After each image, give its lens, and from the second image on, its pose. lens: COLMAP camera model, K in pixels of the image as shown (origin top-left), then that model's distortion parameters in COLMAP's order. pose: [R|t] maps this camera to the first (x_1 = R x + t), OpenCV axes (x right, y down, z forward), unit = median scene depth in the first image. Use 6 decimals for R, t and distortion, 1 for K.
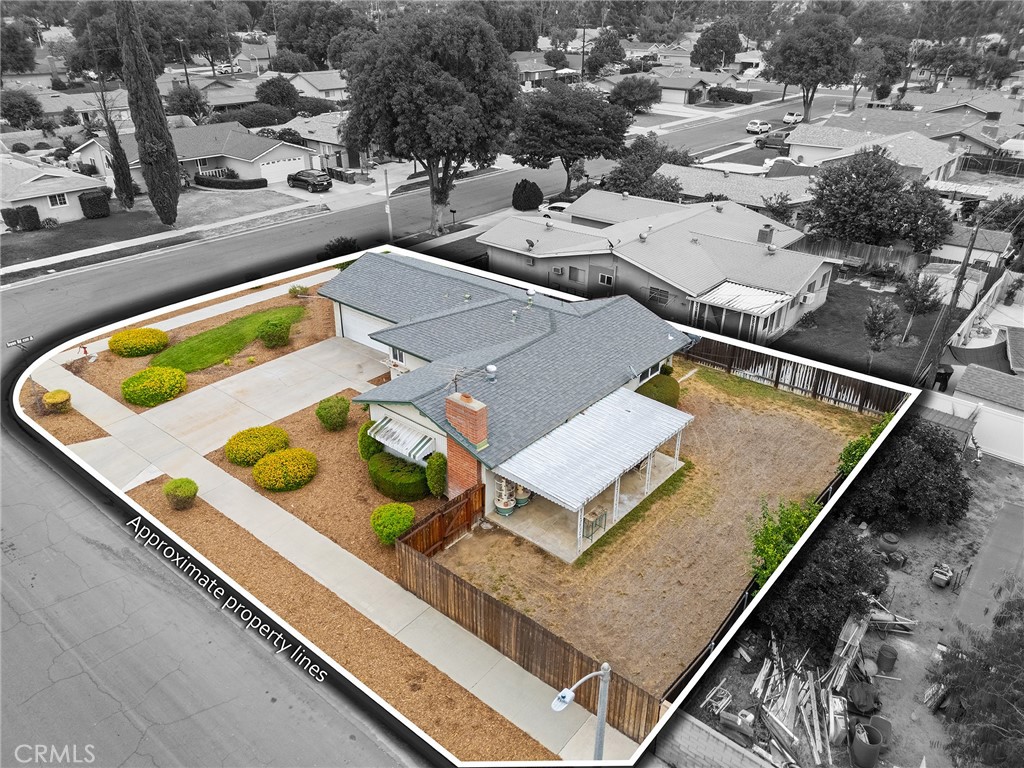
lens RADIAL K [[755.9, 0, 512.0], [0, 755.9, 384.0], [0, 0, 1]] dist [0.053311, -0.032530]
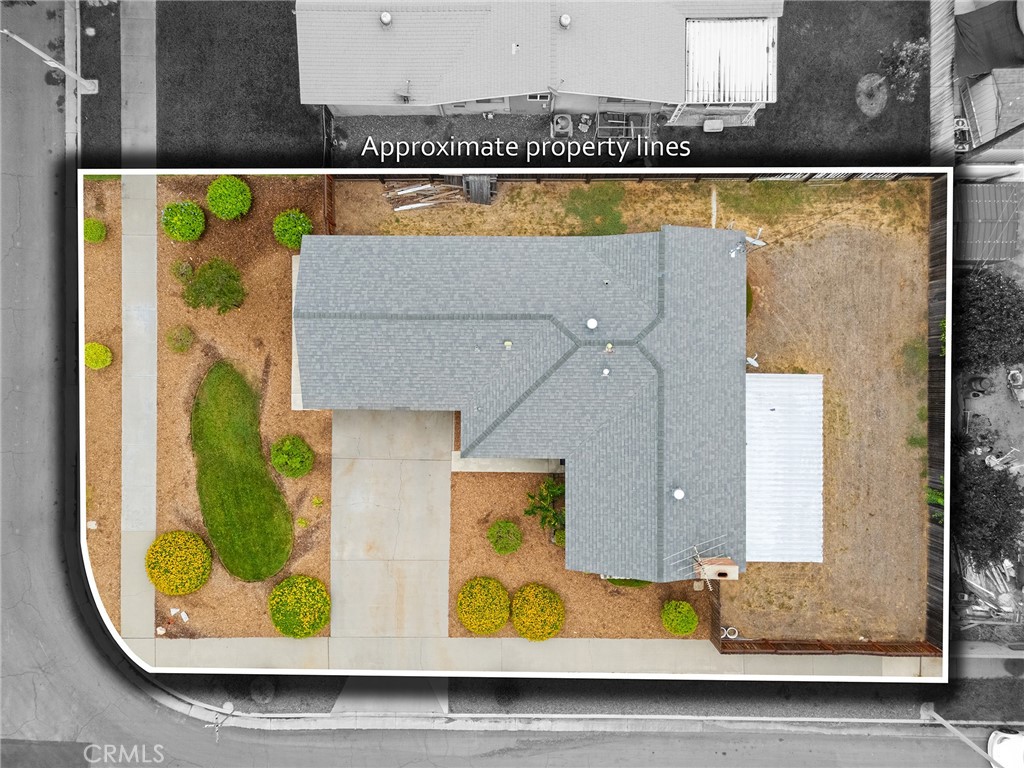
lens RADIAL K [[755.9, 0, 512.0], [0, 755.9, 384.0], [0, 0, 1]] dist [0.053311, -0.032530]
pose [[0.766868, -0.641583, -0.016876, -0.065563], [0.311510, 0.349094, 0.883796, -0.783573], [-0.561137, -0.683012, 0.467568, 0.548568]]
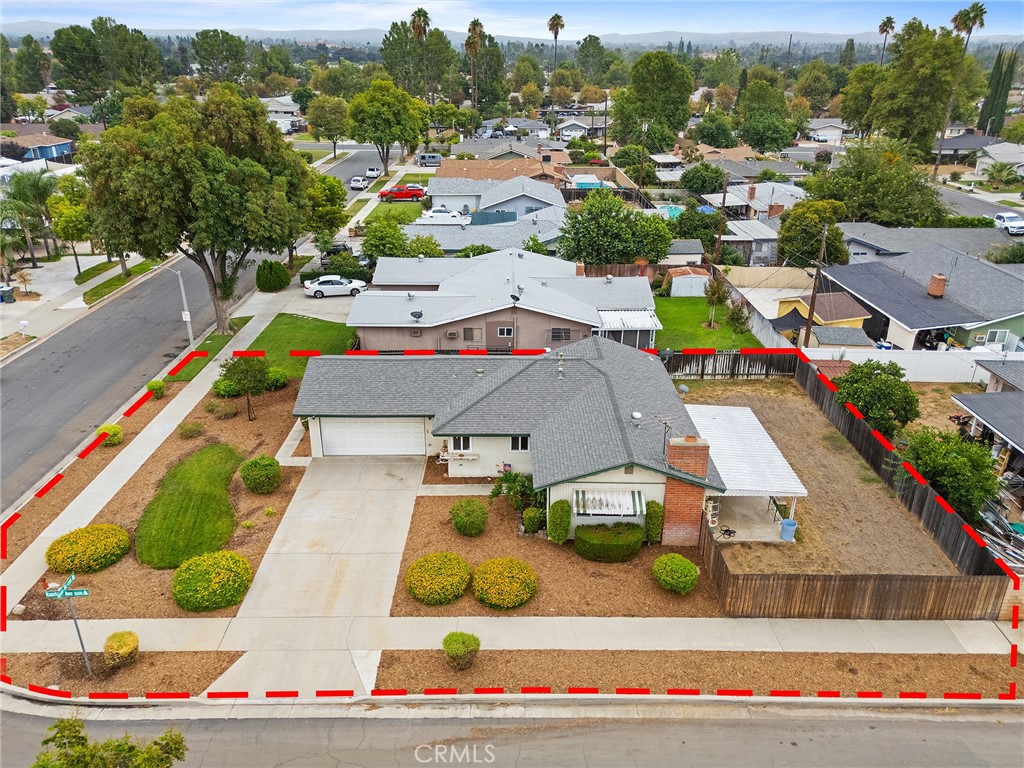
lens RADIAL K [[755.9, 0, 512.0], [0, 755.9, 384.0], [0, 0, 1]] dist [0.053311, -0.032530]
pose [[0.762952, -0.257986, 0.592745, -0.592477], [0.294940, 0.954839, 0.035952, -0.115708], [-0.575251, 0.147395, 0.804587, 0.157611]]
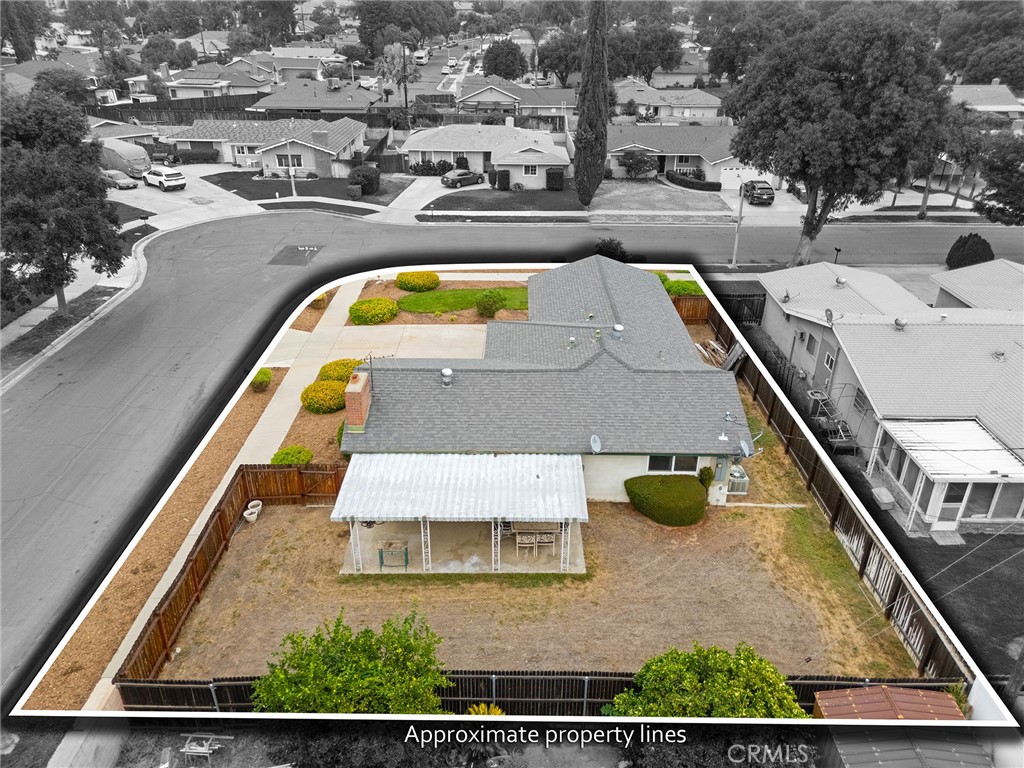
lens RADIAL K [[755.2, 0, 512.0], [0, 755.2, 384.0], [0, 0, 1]] dist [0.087132, -0.114154]
pose [[0.638873, 0.345121, -0.687556, 0.510409], [-0.353862, 0.925401, 0.135701, -0.122904], [0.683098, 0.156605, 0.713338, 0.274636]]
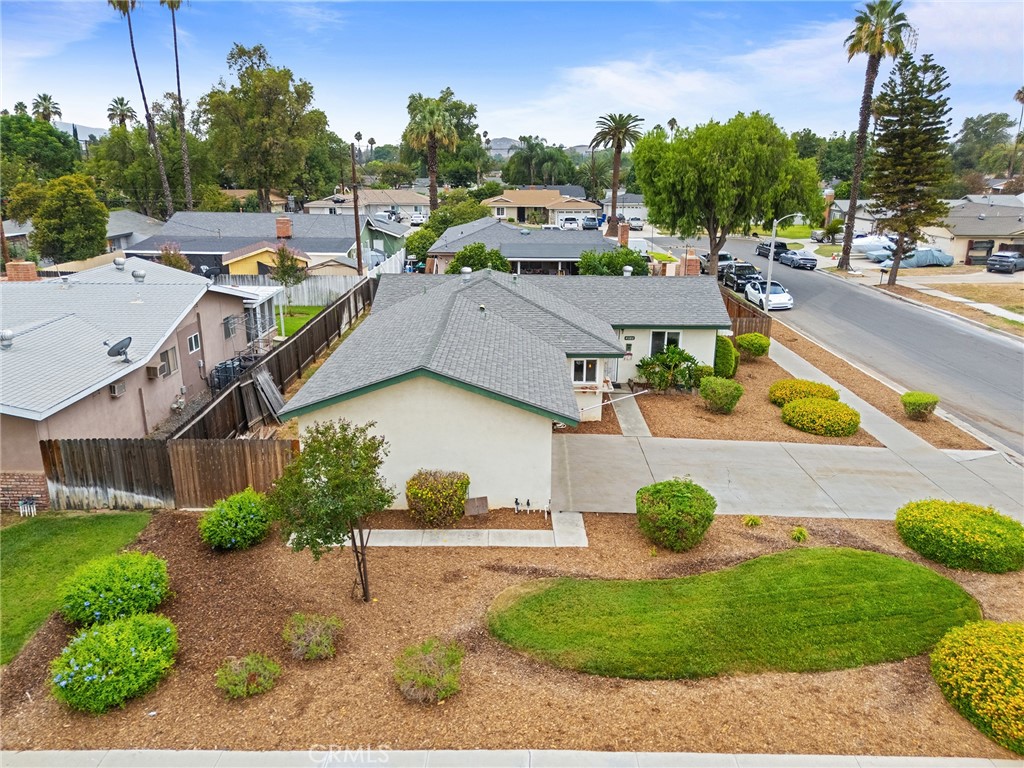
lens RADIAL K [[755.9, 0, 512.0], [0, 755.9, 384.0], [0, 0, 1]] dist [0.053311, -0.032530]
pose [[-0.643139, -0.223607, 0.732374, -0.574984], [0.342198, 0.771677, 0.536110, -0.406875], [-0.685035, 0.595411, -0.419778, 1.245557]]
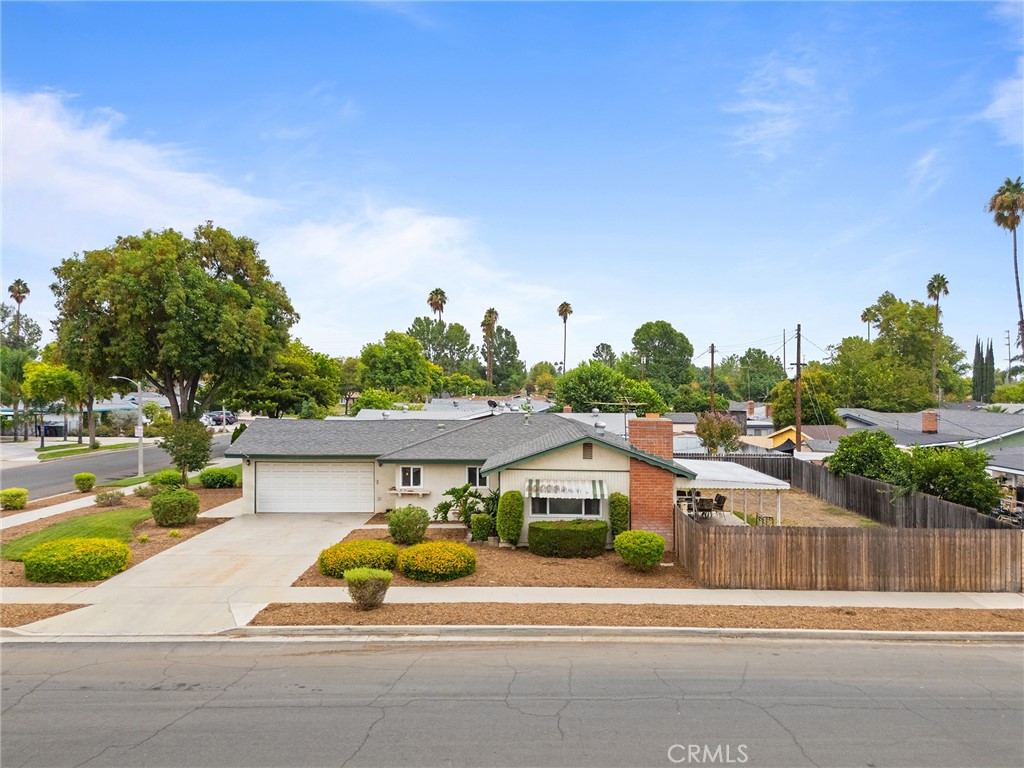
lens RADIAL K [[781.3, 0, 559.7], [0, 781.3, 415.3], [0, 0, 1]] dist [0.042471, -0.008884]
pose [[0.743103, -0.026961, 0.668634, -0.560072], [0.305315, 0.902787, -0.302917, 0.198214], [-0.595467, 0.429242, 0.679095, 0.239251]]
